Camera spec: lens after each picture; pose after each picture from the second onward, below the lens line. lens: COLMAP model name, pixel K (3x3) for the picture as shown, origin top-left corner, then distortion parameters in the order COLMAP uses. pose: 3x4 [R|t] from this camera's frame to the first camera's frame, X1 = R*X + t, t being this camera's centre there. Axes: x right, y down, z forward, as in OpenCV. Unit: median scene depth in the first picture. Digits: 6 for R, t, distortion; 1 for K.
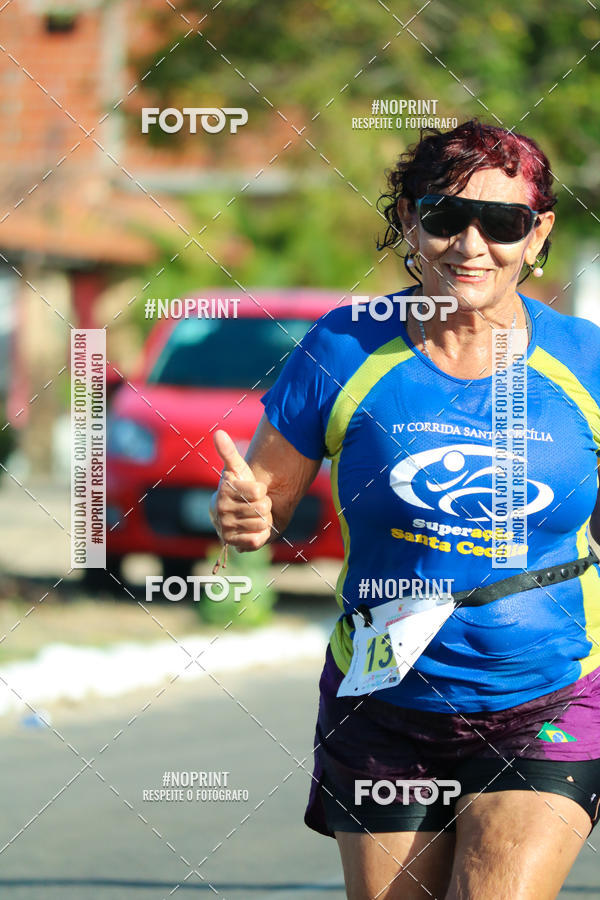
lens RADIAL K [[5759.8, 0, 300.0], [0, 5759.8, 450.0], [0, 0, 1]] dist [0.500947, -41.070515]
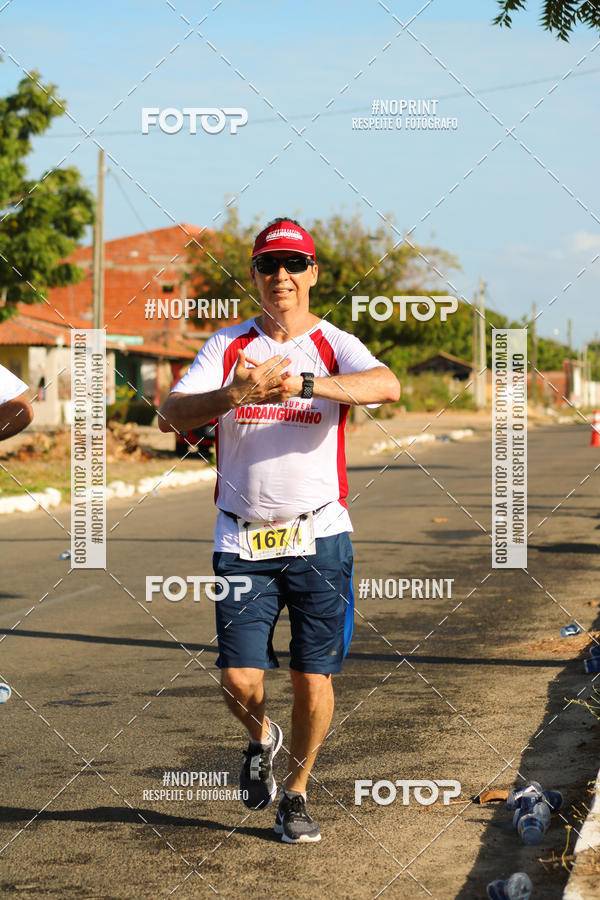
lens RADIAL K [[5759.8, 0, 300.0], [0, 5759.8, 450.0], [0, 0, 1]] dist [0.500947, -41.070515]
pose [[0.999262, -0.008243, 0.037504, -0.092147], [0.006668, 0.999098, 0.041933, -0.121106], [-0.037816, -0.041652, 0.998416, -2.412924]]
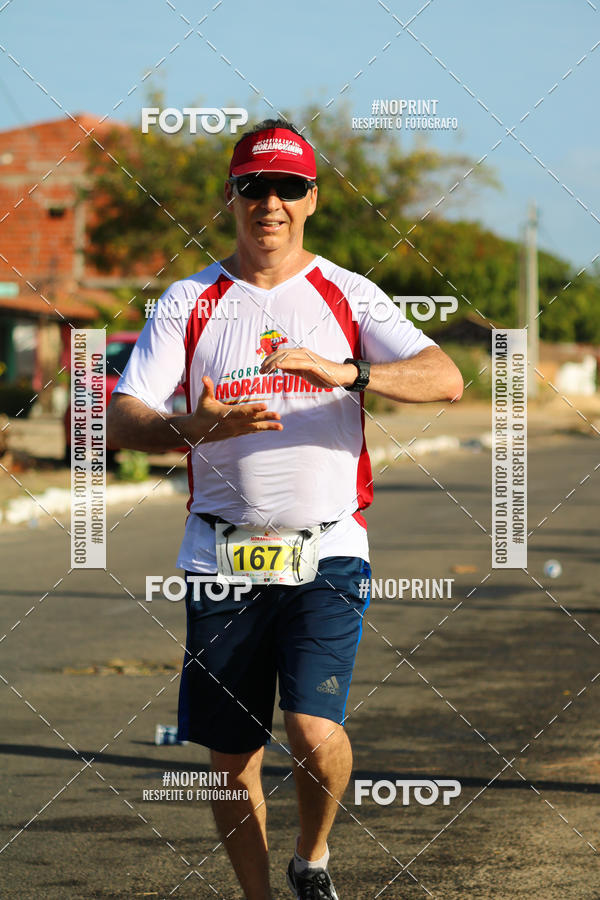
lens RADIAL K [[5759.8, 0, 300.0], [0, 5759.8, 450.0], [0, 0, 1]] dist [0.500947, -41.070515]
pose [[0.999761, 0.005566, 0.021134, 0.006494], [-0.006648, 0.998651, 0.051490, -0.097940], [-0.020819, -0.051618, 0.998450, -1.258288]]
